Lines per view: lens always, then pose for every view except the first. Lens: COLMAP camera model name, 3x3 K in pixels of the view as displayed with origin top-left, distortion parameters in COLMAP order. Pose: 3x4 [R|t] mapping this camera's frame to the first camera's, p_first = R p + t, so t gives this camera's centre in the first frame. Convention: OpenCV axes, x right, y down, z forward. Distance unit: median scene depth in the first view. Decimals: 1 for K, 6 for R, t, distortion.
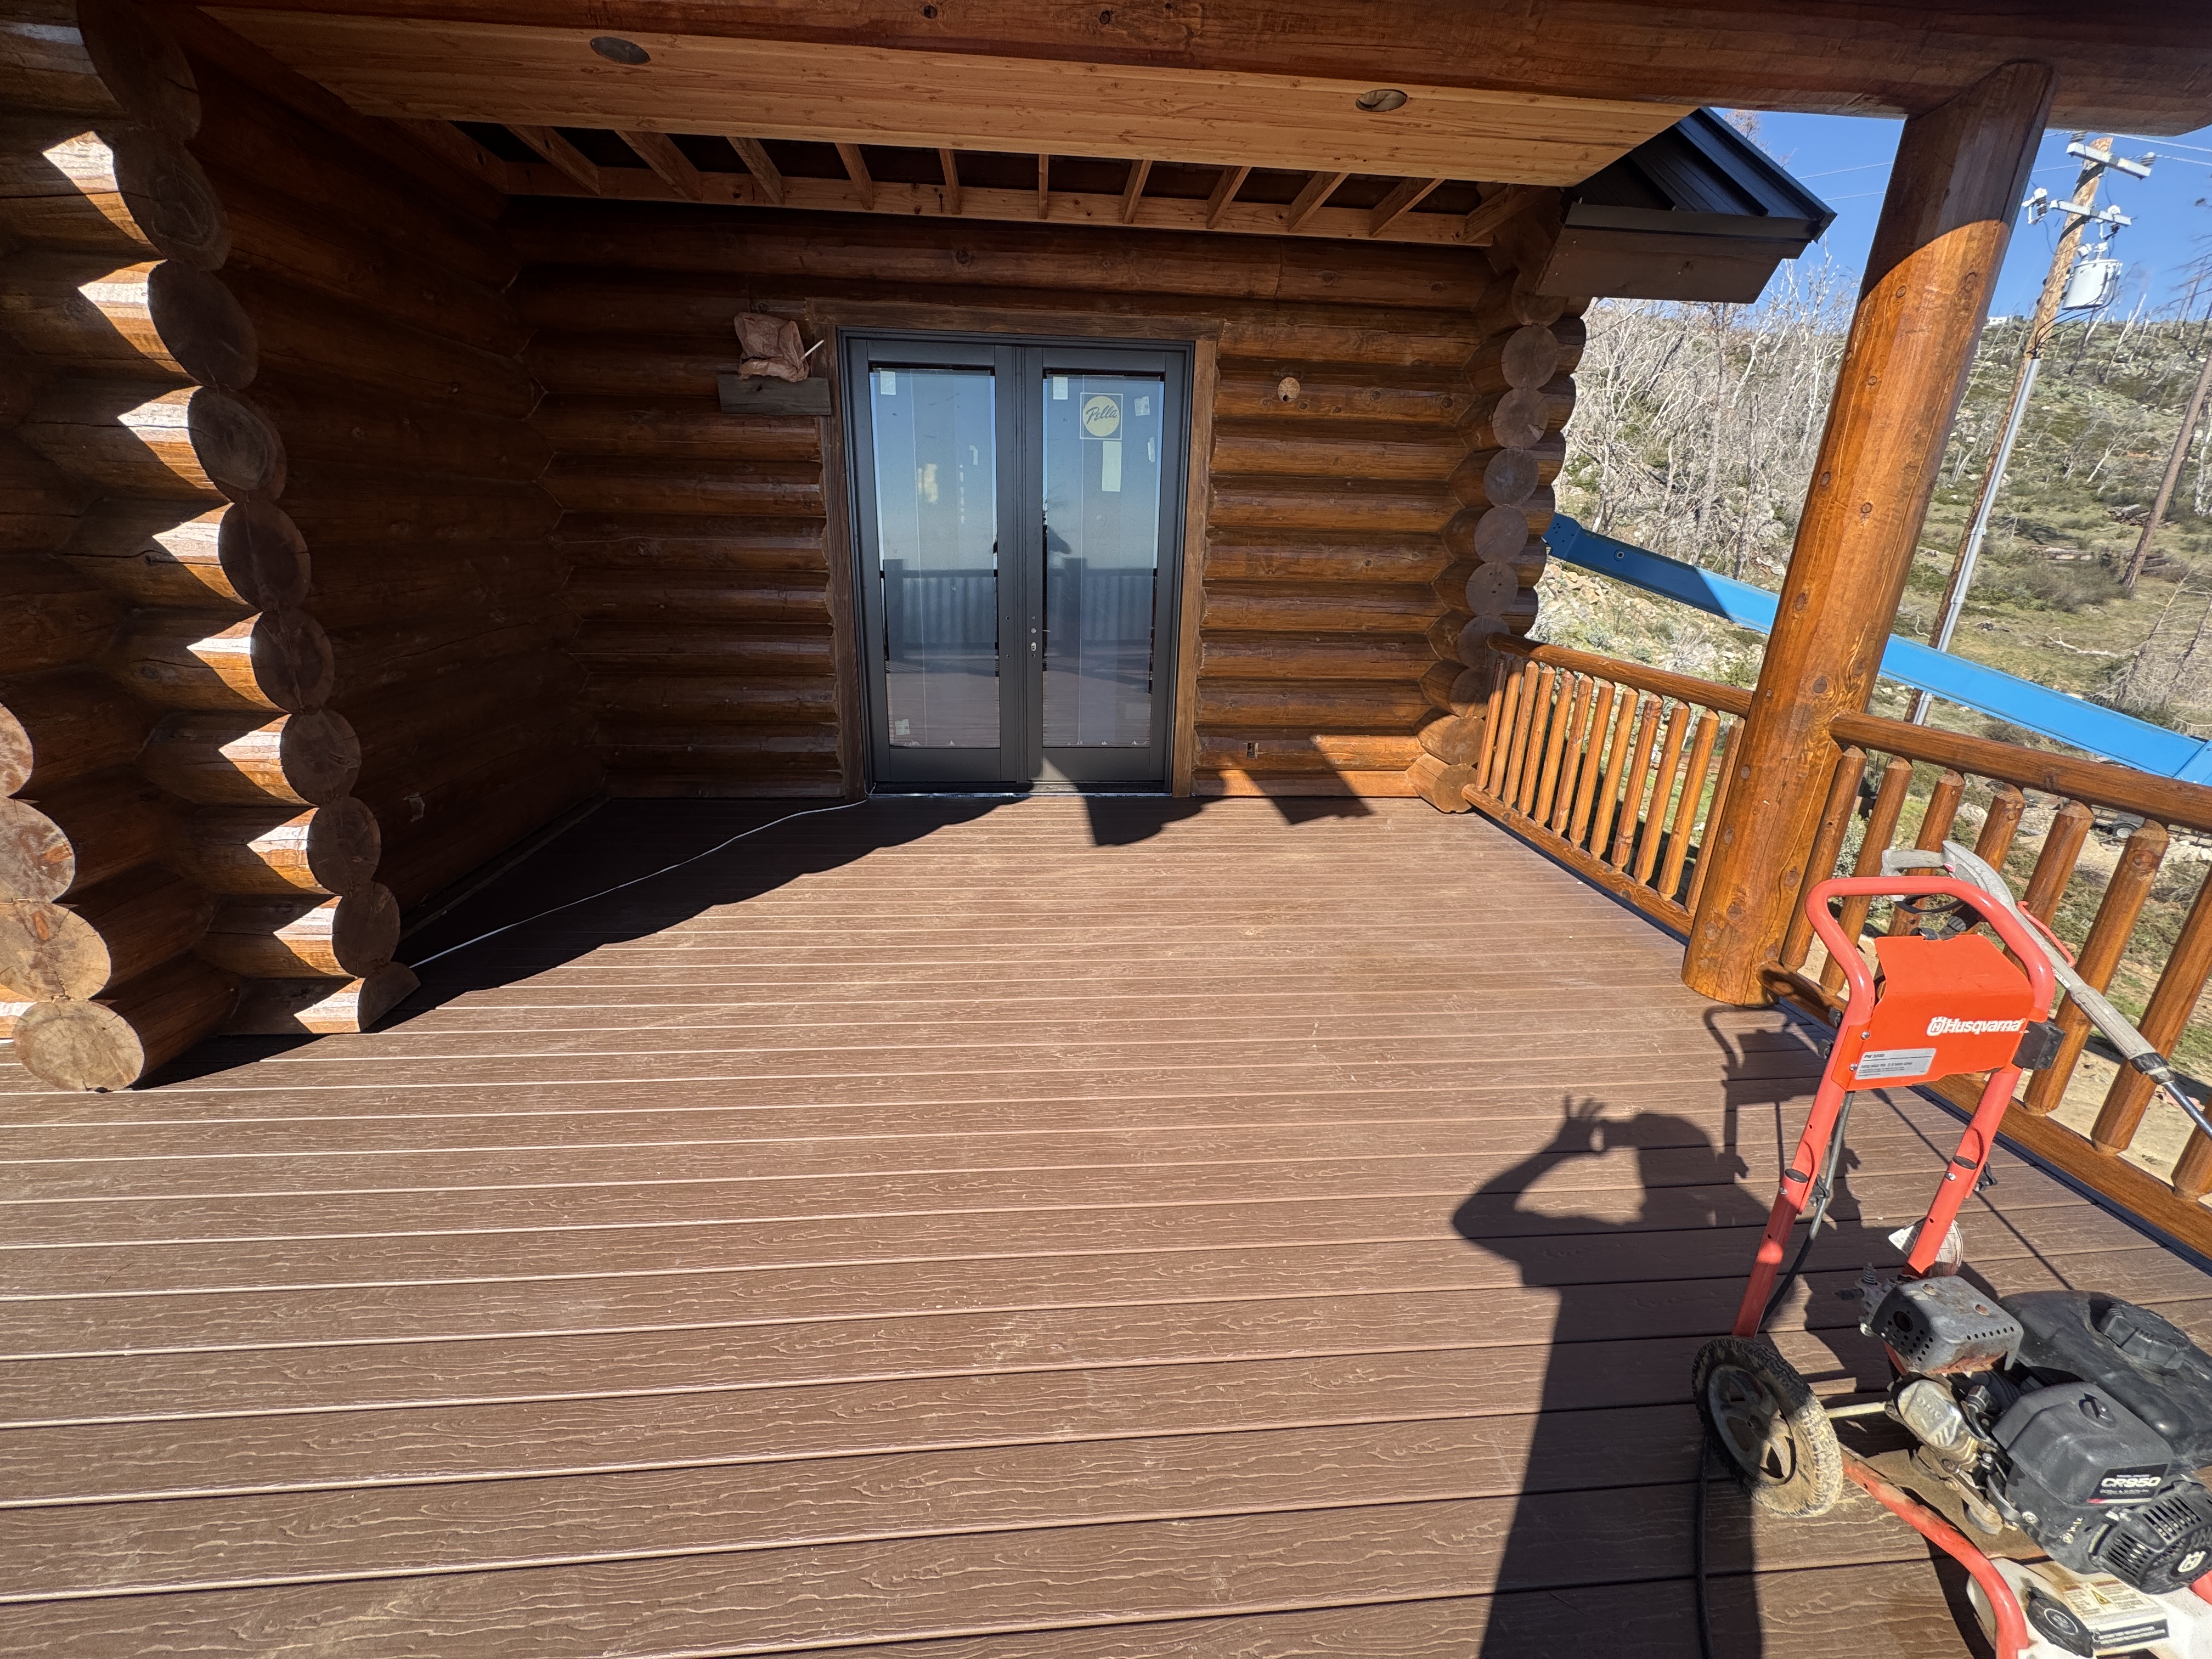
lens RADIAL K [[877.7, 0, 1106.0], [0, 877.7, 829.5], [0, 0, 1]] dist [-0.002577, -0.000514]
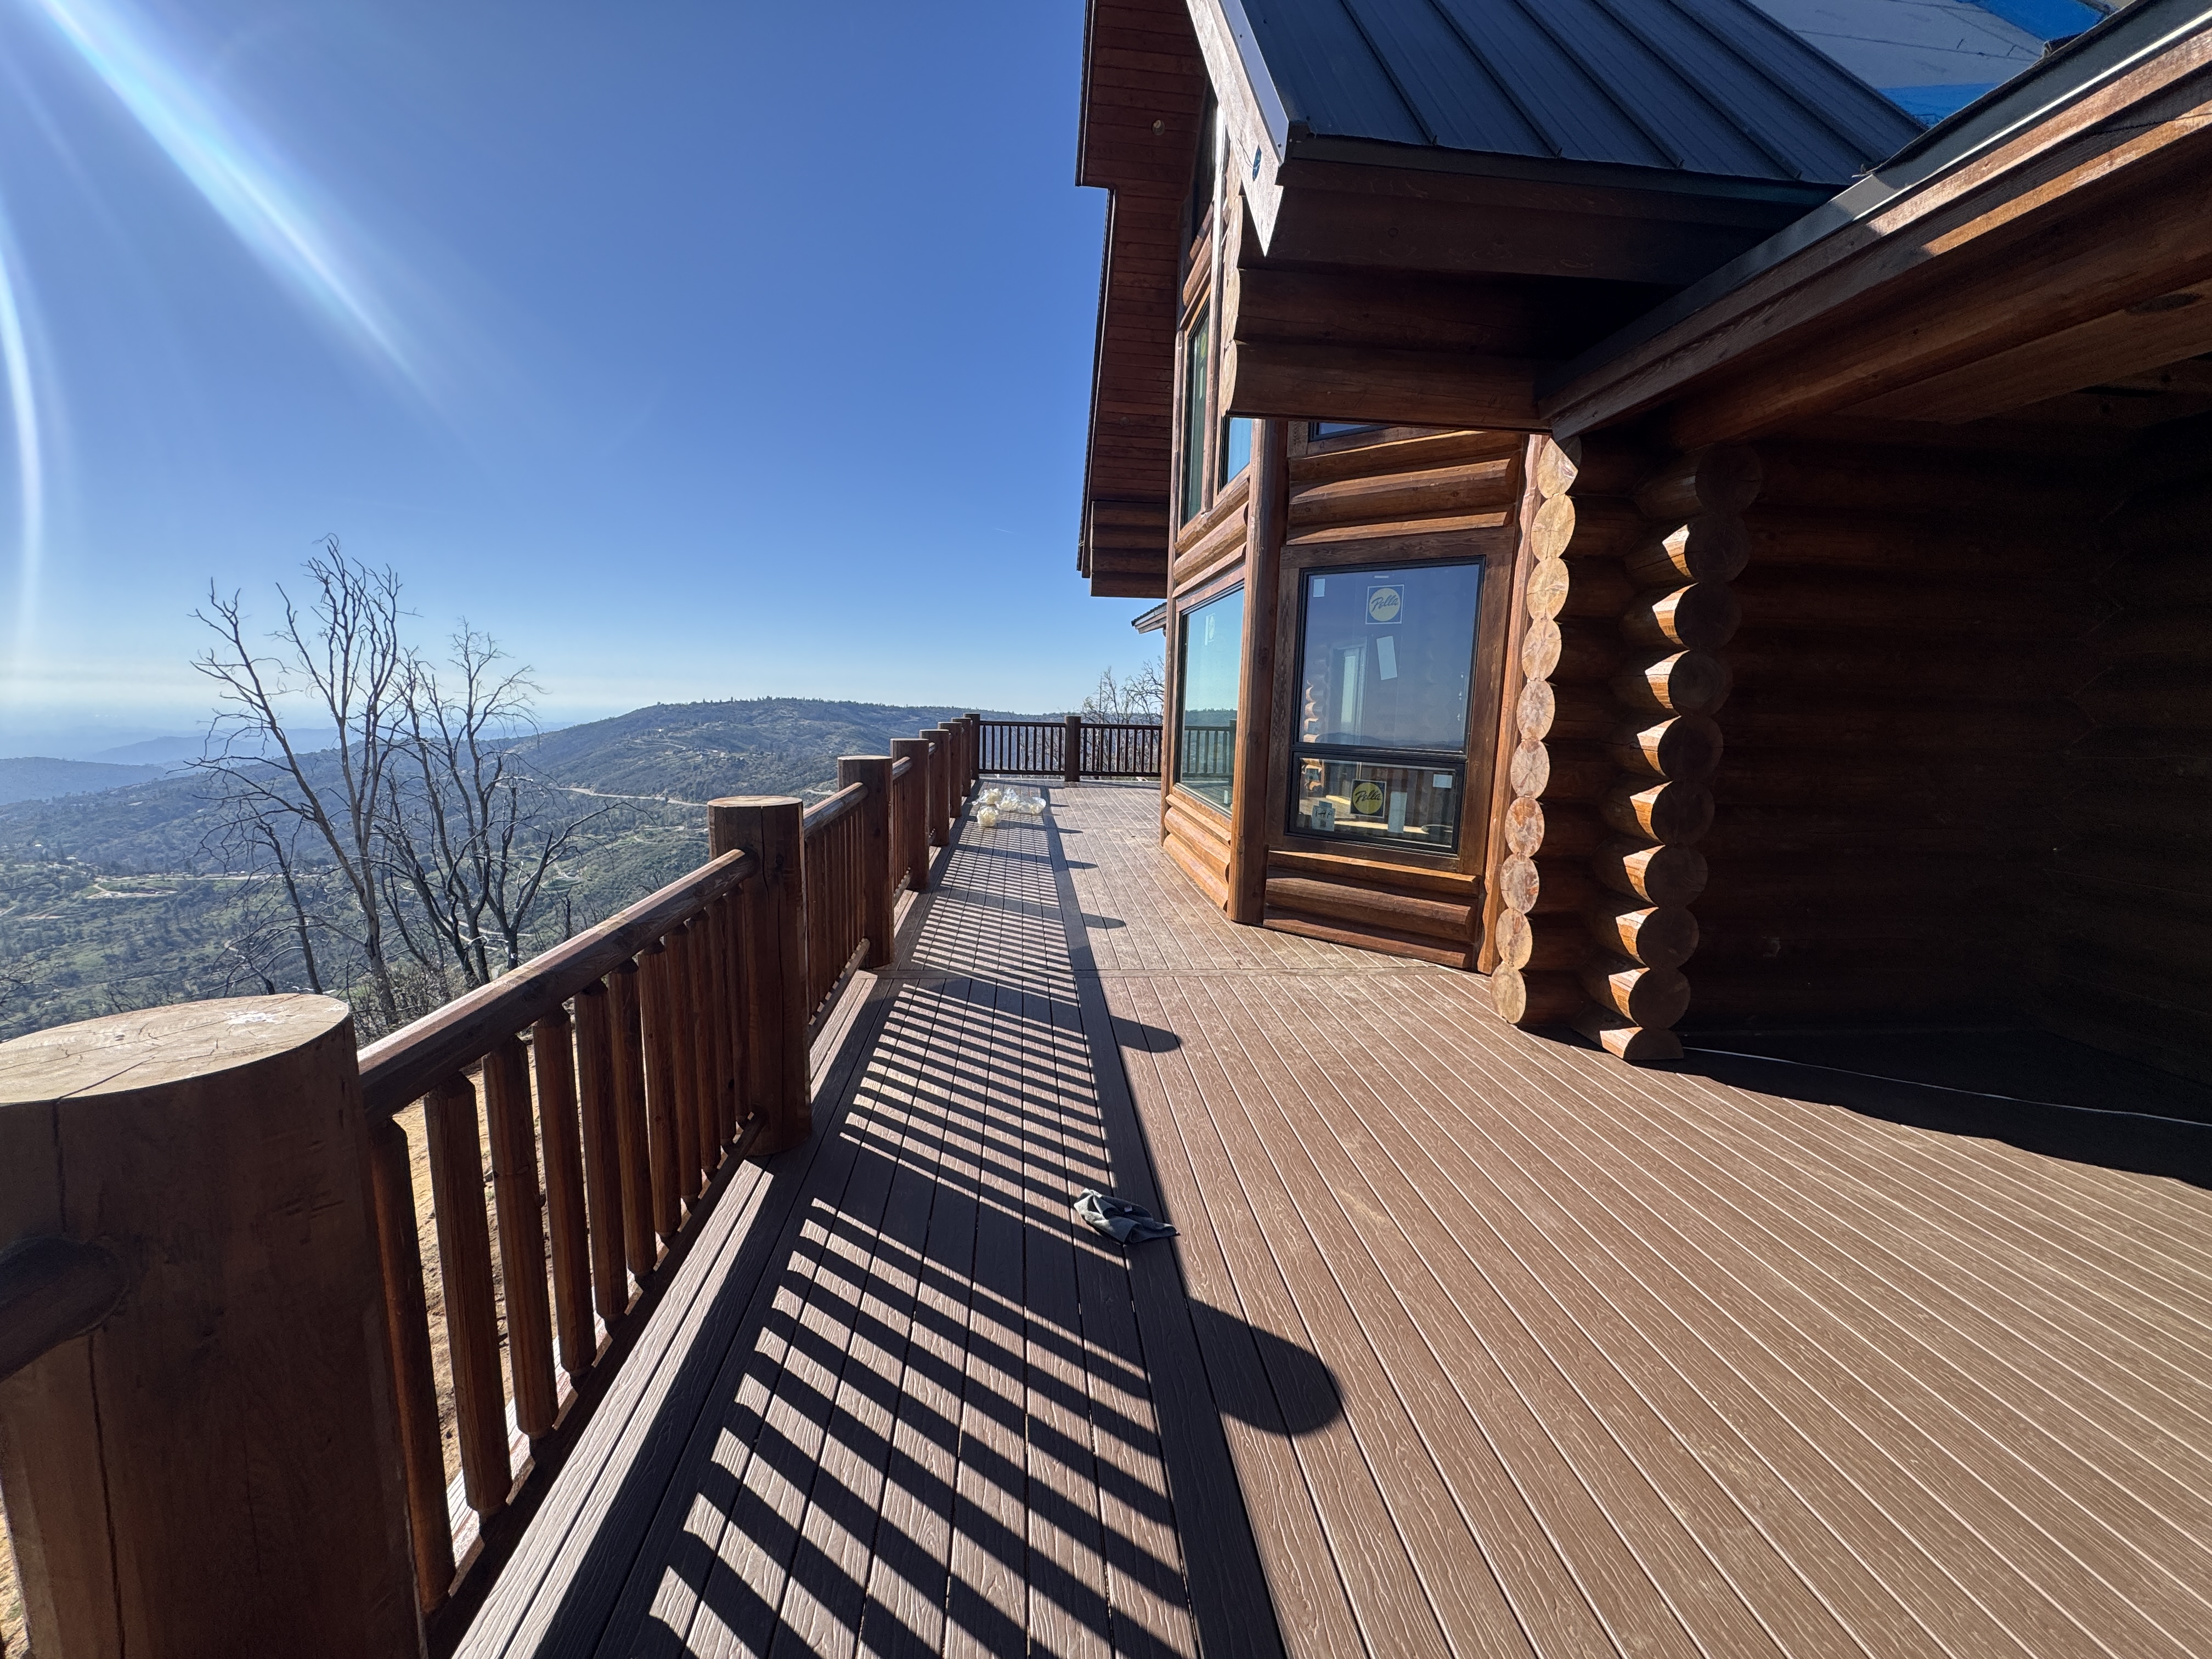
lens RADIAL K [[877.7, 0, 1106.0], [0, 877.7, 829.5], [0, 0, 1]] dist [-0.002577, -0.000514]
pose [[0.010320, 0.124472, -0.992169, 0.581799], [-0.349577, 0.930063, 0.113044, 0.012264], [0.936851, 0.345673, 0.053110, -0.017979]]
